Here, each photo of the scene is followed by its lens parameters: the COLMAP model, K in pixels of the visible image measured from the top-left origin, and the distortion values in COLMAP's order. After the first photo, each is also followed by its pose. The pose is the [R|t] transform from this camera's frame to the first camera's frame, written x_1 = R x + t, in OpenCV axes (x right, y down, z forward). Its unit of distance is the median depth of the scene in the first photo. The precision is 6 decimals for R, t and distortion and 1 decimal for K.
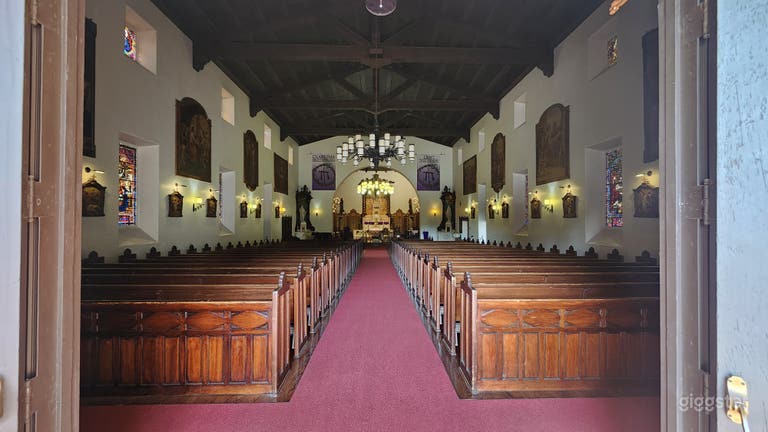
lens RADIAL K [[499.7, 0, 384.0], [0, 499.7, 216.0], [0, 0, 1]] dist [-0.003837, -0.001151]
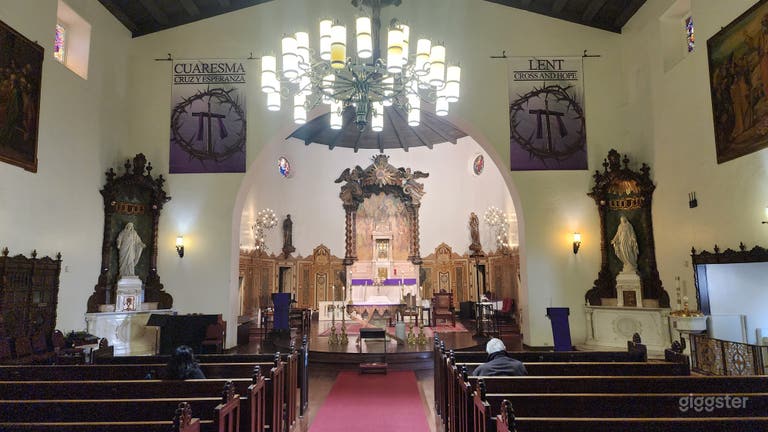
lens RADIAL K [[499.7, 0, 384.0], [0, 499.7, 216.0], [0, 0, 1]] dist [-0.003837, -0.001151]
pose [[0.999320, -0.012884, -0.034553, -0.001006], [0.008354, 0.991714, -0.128195, 0.014747], [0.035918, 0.127819, 0.991147, 0.699658]]
